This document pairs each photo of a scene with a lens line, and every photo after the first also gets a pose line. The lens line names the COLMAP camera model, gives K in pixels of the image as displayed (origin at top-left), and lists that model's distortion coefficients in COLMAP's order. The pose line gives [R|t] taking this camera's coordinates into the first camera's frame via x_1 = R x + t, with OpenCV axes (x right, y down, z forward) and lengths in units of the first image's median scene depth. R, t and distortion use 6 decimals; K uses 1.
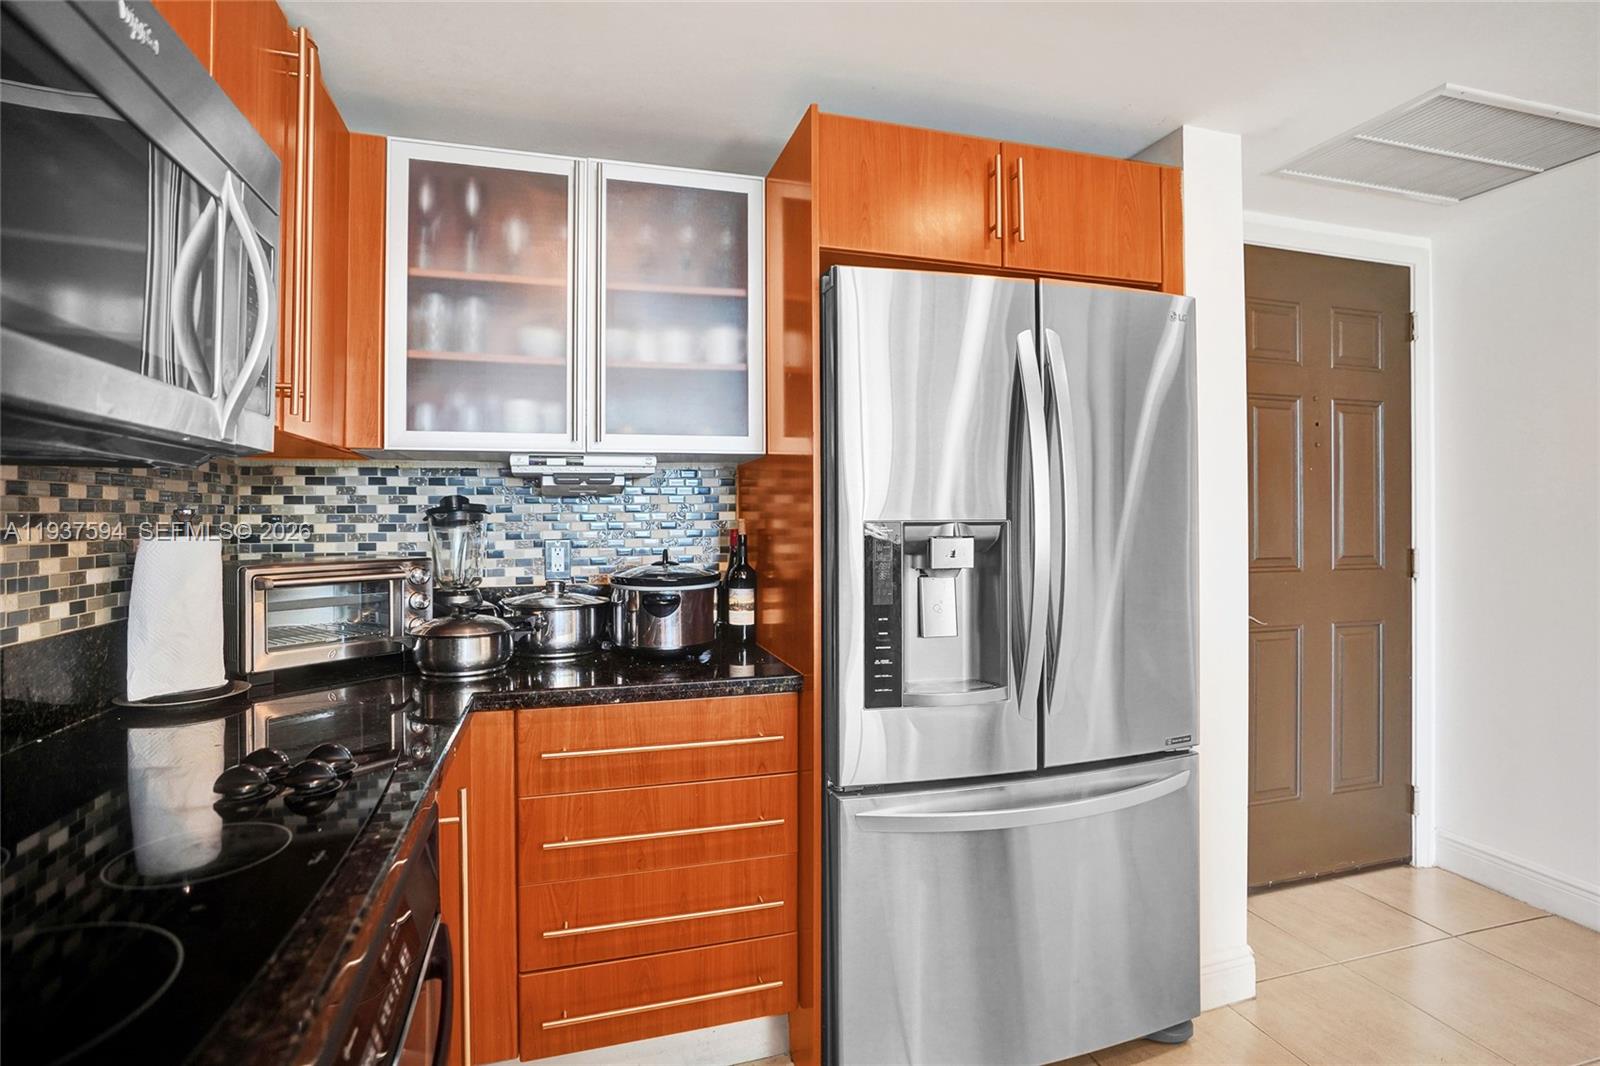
lens RADIAL K [[776.3, 0, 797.8], [0, 776.3, 492.4], [0, 0, 1]] dist [-0.020532, 0.000225]
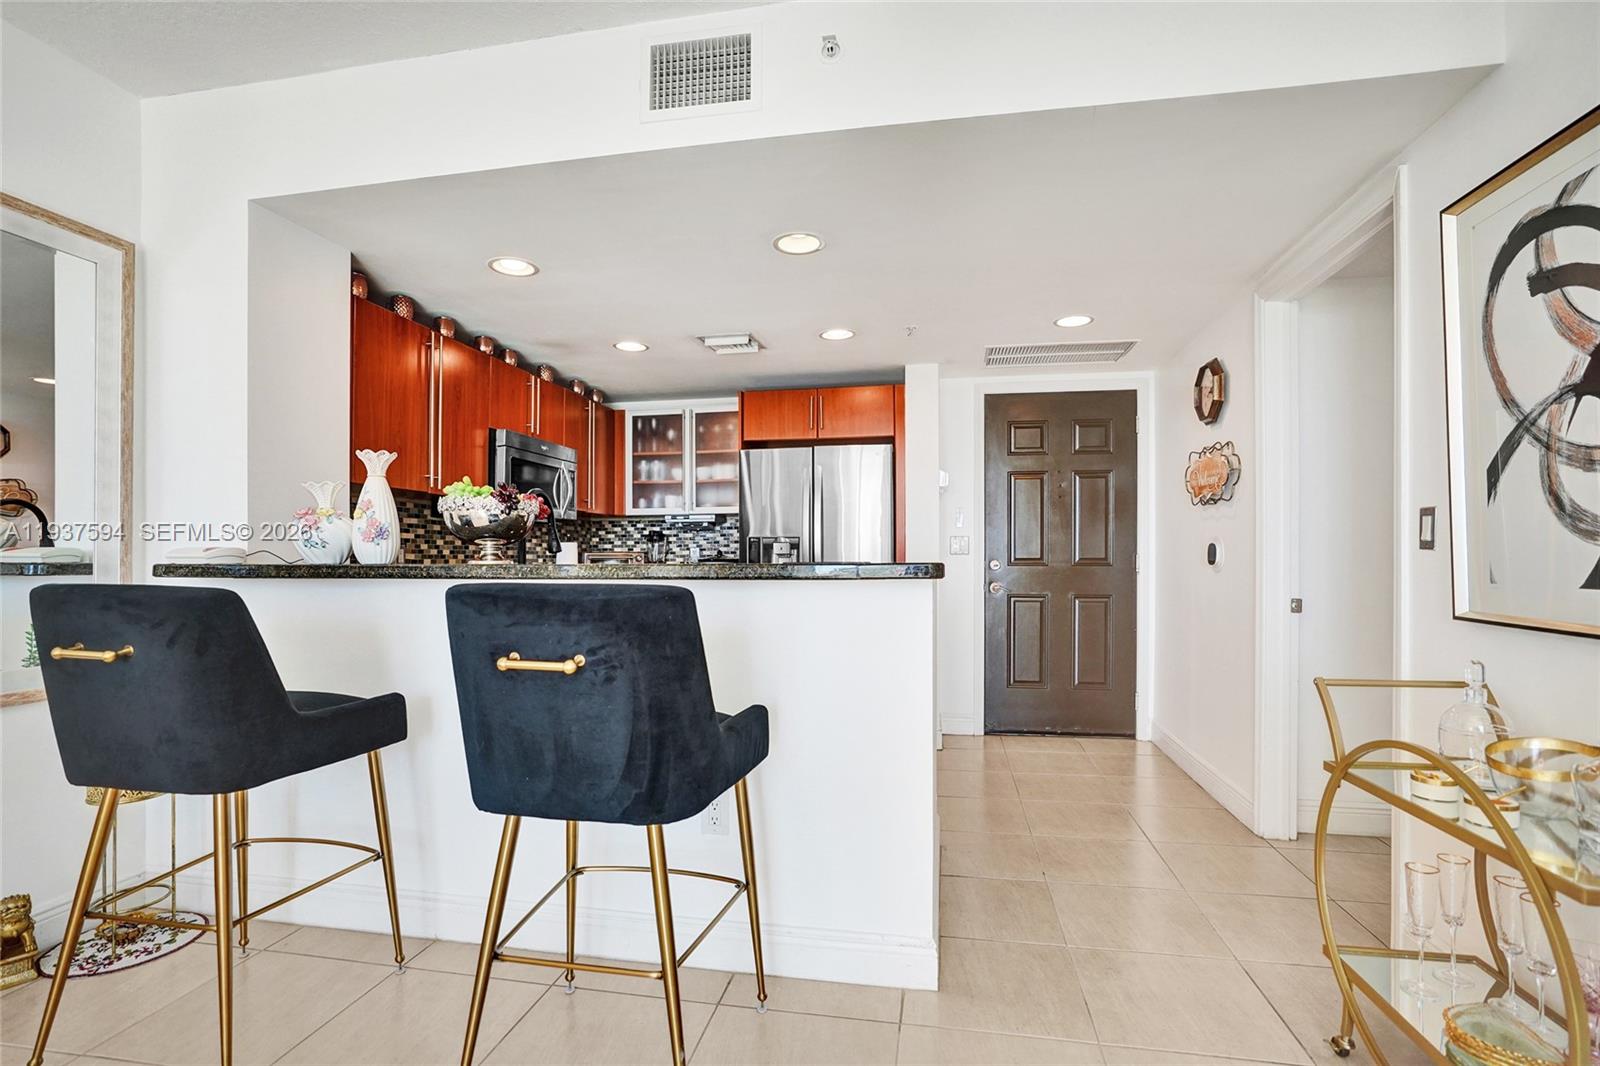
lens RADIAL K [[755.9, 0, 800.0], [0, 755.9, 533.0], [0, 0, 1]] dist [-0.000205, 0.000568]
pose [[0.892502, -0.010522, -0.450920, 1.254809], [0.012703, 0.999918, 0.001810, 0.015368], [0.450864, -0.007343, 0.892563, -1.186712]]
